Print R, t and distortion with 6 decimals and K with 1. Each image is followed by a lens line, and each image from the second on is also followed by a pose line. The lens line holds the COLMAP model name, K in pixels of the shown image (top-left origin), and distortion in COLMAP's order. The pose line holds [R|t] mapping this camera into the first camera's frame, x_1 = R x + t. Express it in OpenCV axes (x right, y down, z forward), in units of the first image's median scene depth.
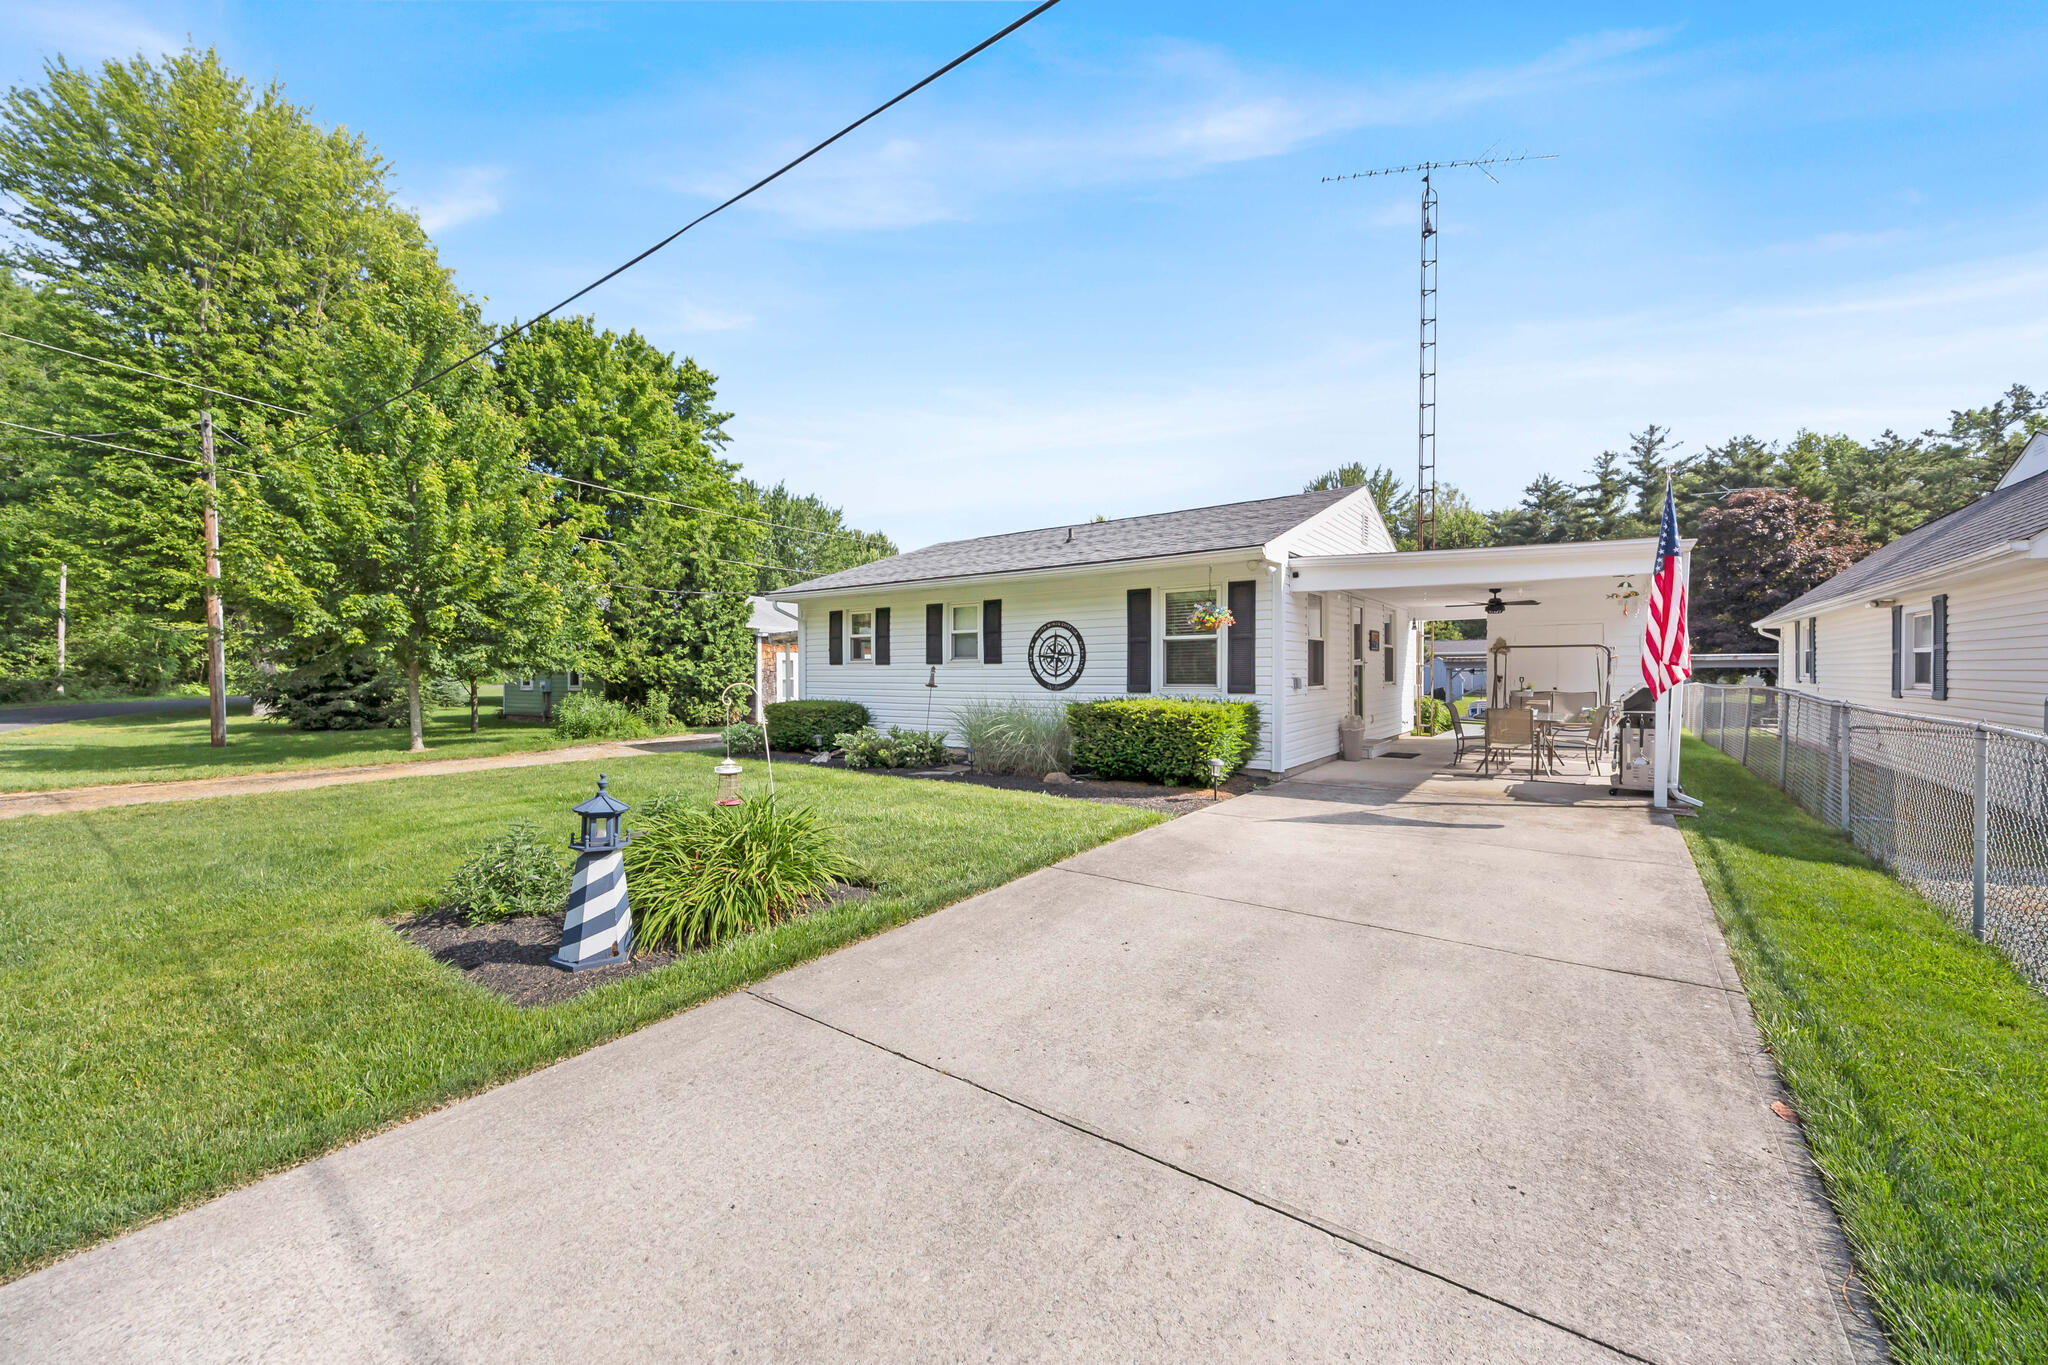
lens RADIAL K [[789.5, 0, 1033.3], [0, 789.5, 681.8], [0, 0, 1]] dist [-0.002808, -0.000401]
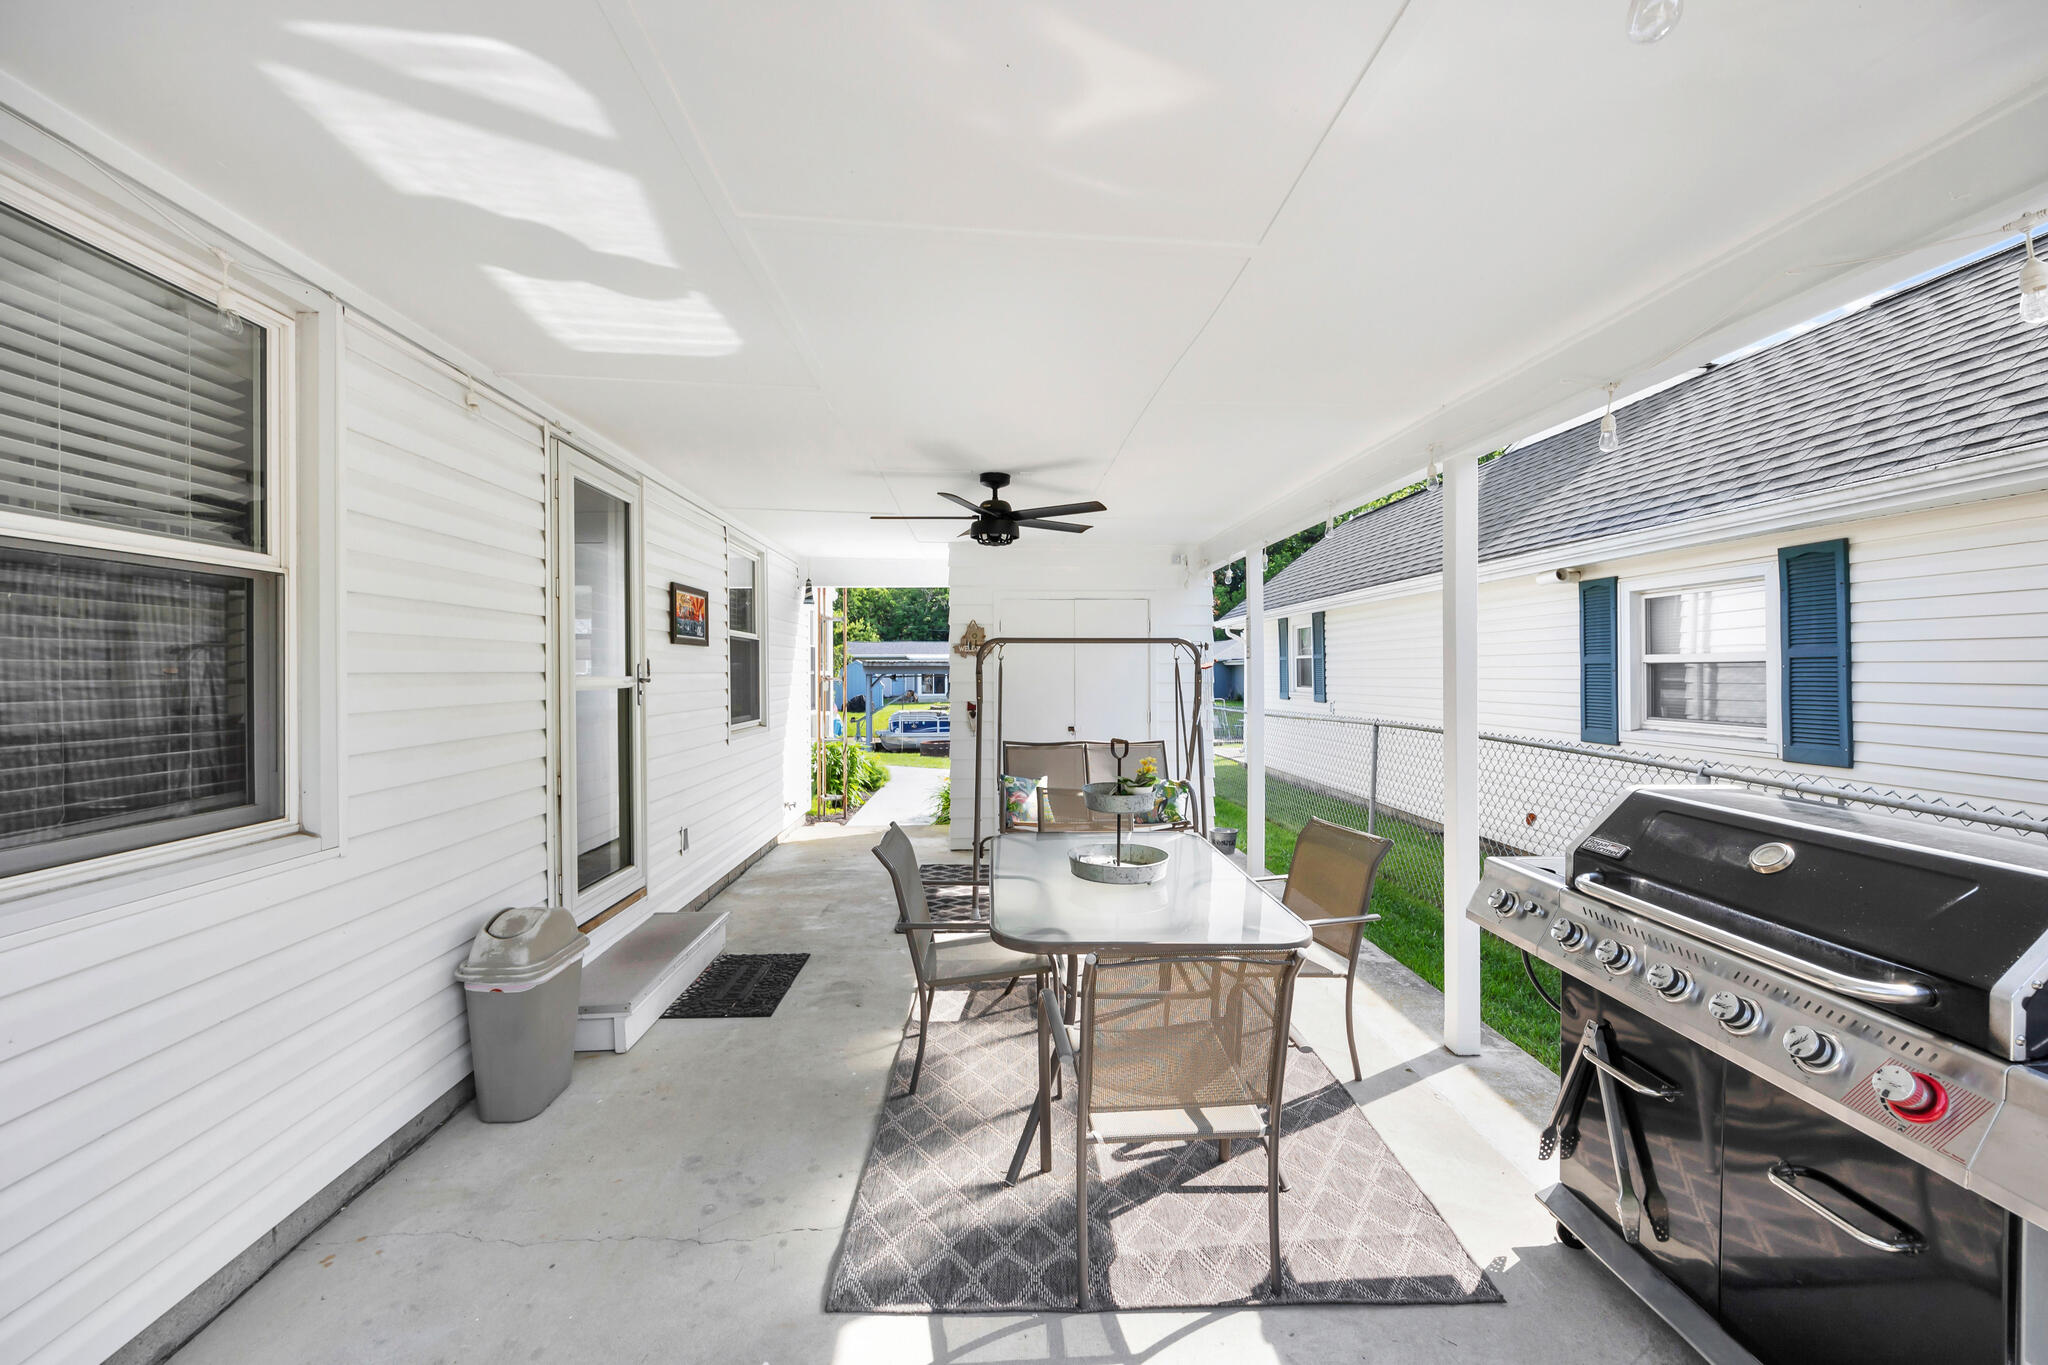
lens RADIAL K [[819.2, 0, 1018.0], [0, 819.2, 670.6], [0, 0, 1]] dist [-0.001974, -0.000045]
pose [[0.785036, 0.000847, 0.619449, 0.306309], [0.008998, 0.999878, -0.012770, -0.020480], [-0.619384, 0.015599, 0.784933, 0.592395]]
